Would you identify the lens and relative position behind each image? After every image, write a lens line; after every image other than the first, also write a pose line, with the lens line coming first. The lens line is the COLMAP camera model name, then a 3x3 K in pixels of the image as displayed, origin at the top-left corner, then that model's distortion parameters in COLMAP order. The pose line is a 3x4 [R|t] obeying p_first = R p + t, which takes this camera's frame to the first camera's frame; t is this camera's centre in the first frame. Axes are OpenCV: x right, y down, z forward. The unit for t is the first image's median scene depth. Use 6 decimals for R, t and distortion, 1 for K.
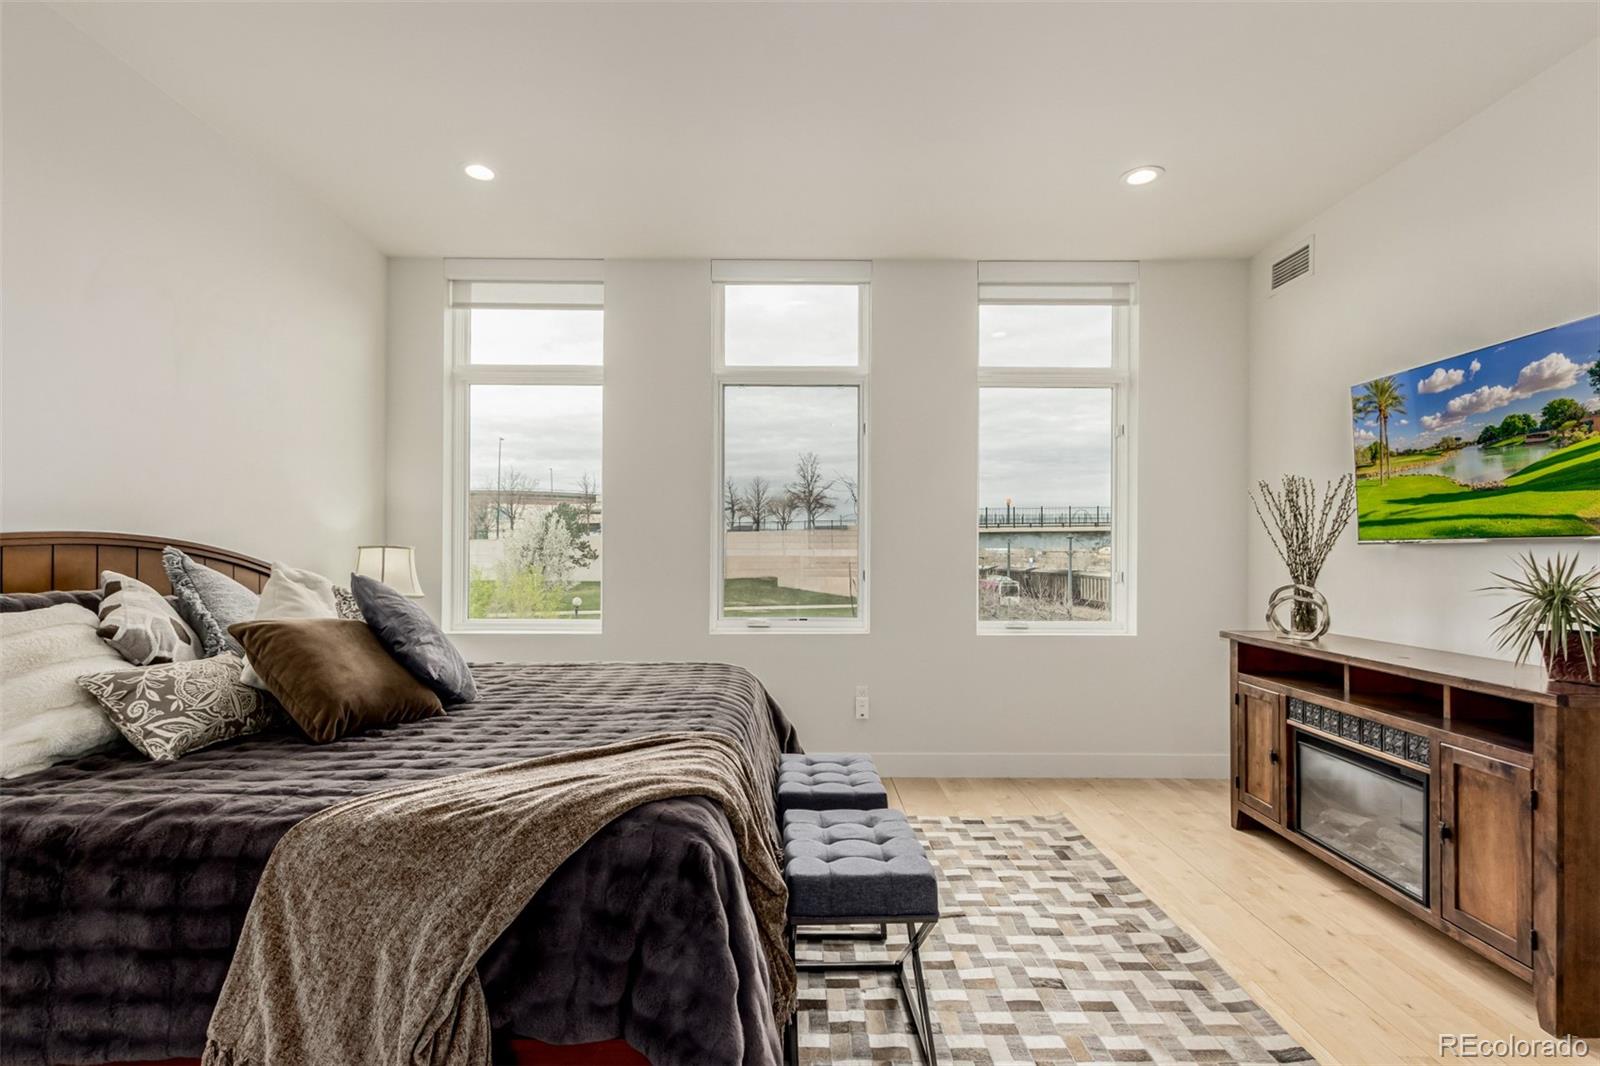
lens RADIAL K [[772.5, 0, 800.6], [0, 772.5, 526.8], [0, 0, 1]] dist [0.001995, 0.000372]
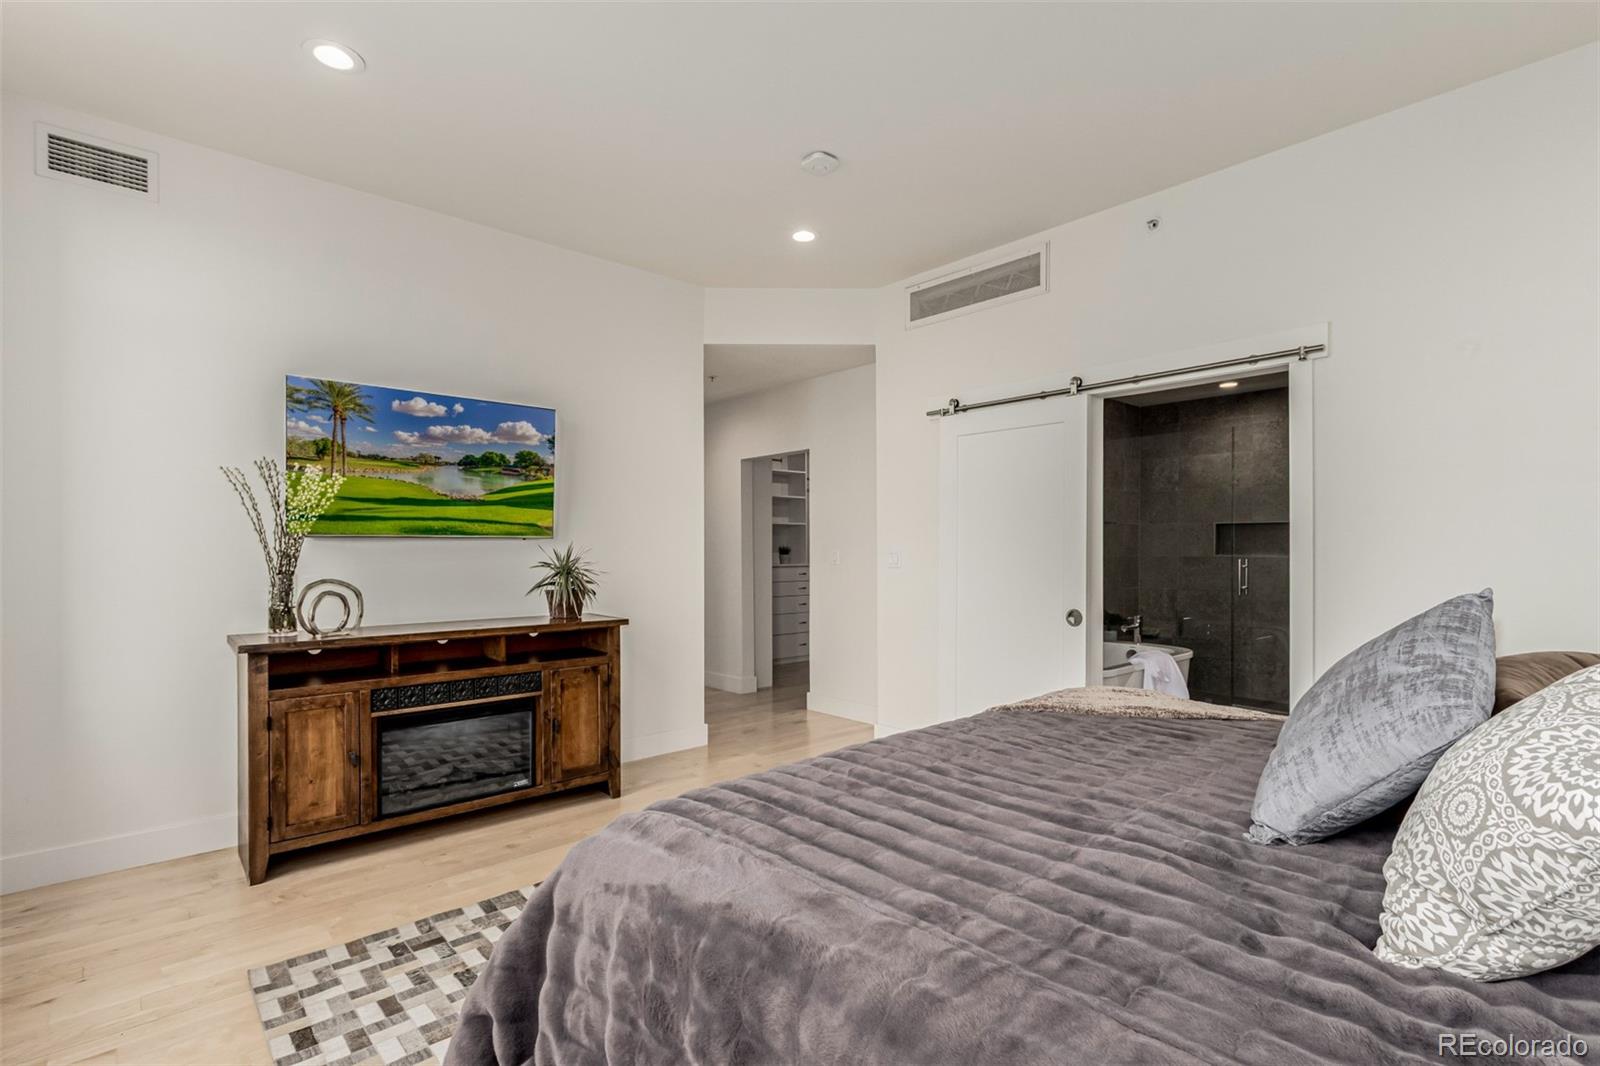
lens RADIAL K [[772.5, 0, 806.4], [0, 772.5, 561.4], [0, 0, 1]] dist [0.001995, 0.000372]
pose [[-0.679899, -0.014970, 0.733153, -0.524602], [-0.020877, 0.999781, 0.001054, 0.045992], [-0.733009, -0.014590, -0.680063, 1.411686]]
